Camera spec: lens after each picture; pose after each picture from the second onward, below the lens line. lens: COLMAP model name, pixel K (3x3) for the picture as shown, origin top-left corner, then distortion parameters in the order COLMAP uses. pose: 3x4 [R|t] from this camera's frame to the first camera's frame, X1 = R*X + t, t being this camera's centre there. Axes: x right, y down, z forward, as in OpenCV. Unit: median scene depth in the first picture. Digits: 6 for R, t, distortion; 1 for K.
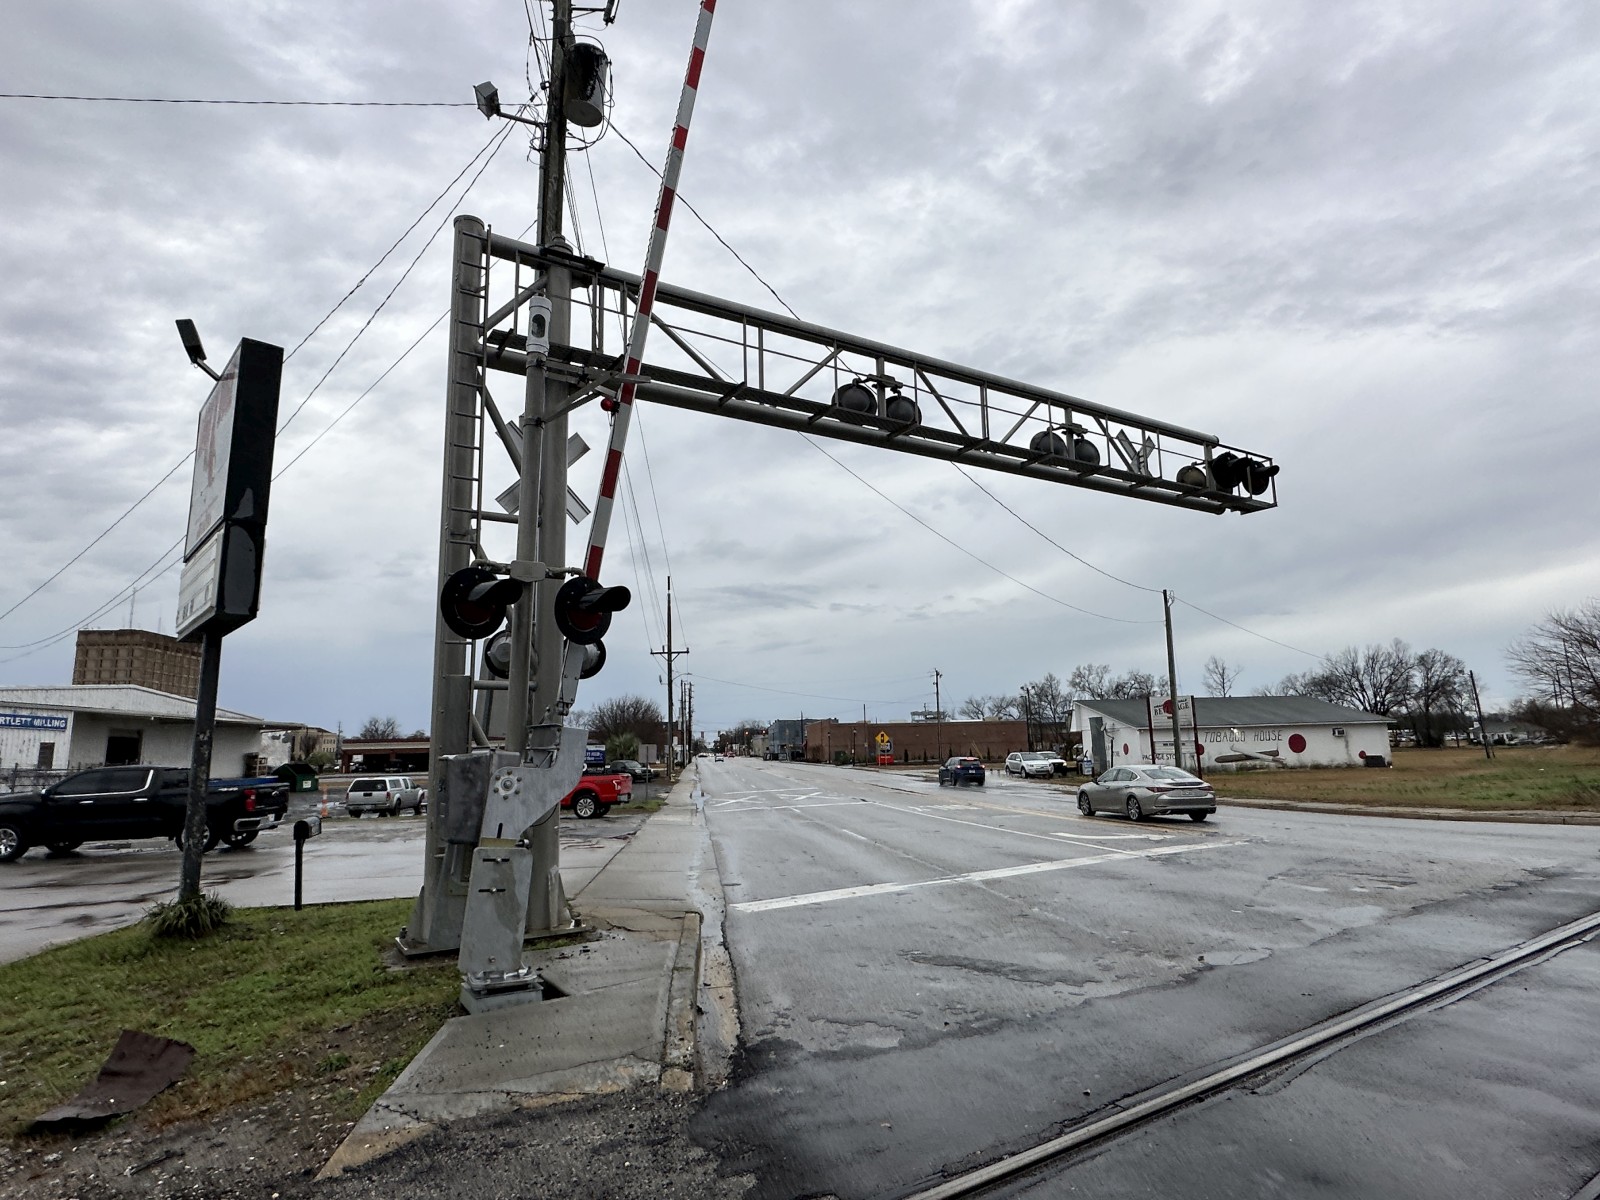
lens RADIAL K [[841.4, 0, 785.4], [0, 841.4, 571.1], [0, 0, 1]] dist [-0.002180, -0.000318]
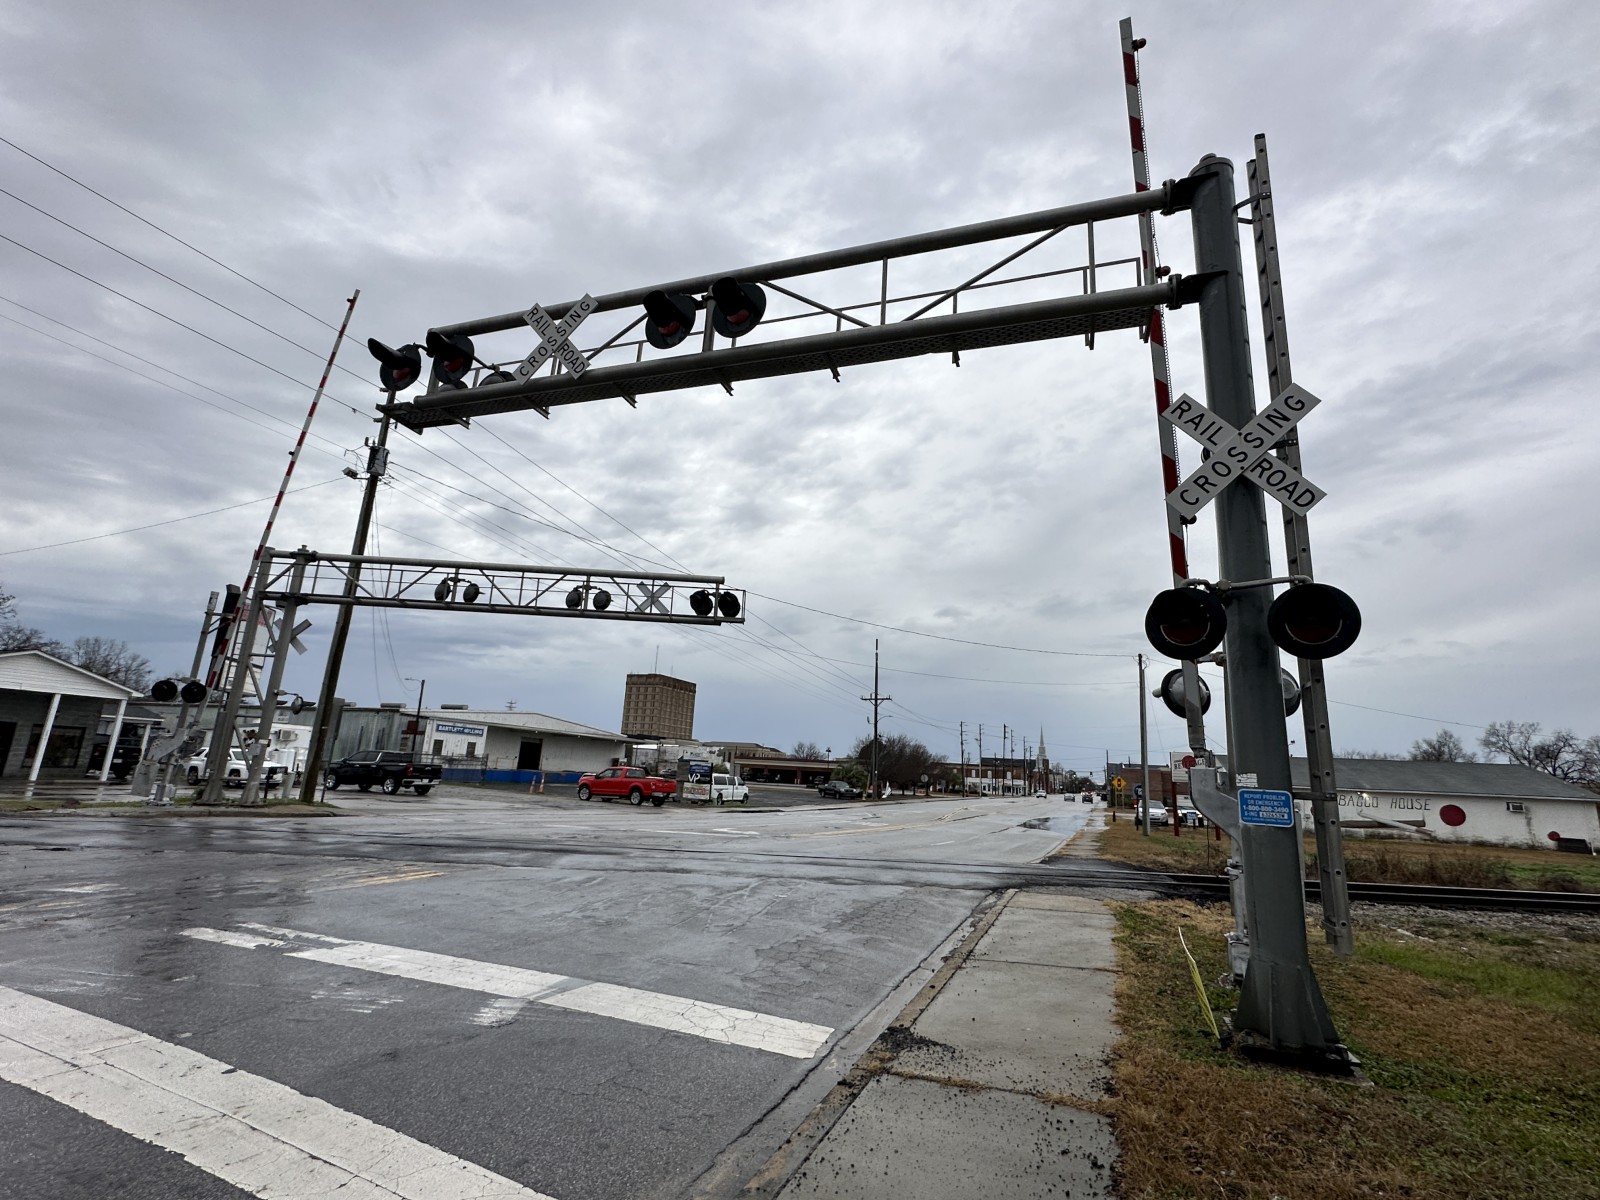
lens RADIAL K [[737.9, 0, 800.0], [0, 737.9, 600.0], [0, 0, 1]] dist [0.000086, -0.000373]
pose [[0.874124, -0.042730, -0.483820, 0.385214], [0.027849, 0.998893, -0.037906, -0.017665], [0.484904, 0.019660, 0.874346, -0.047362]]
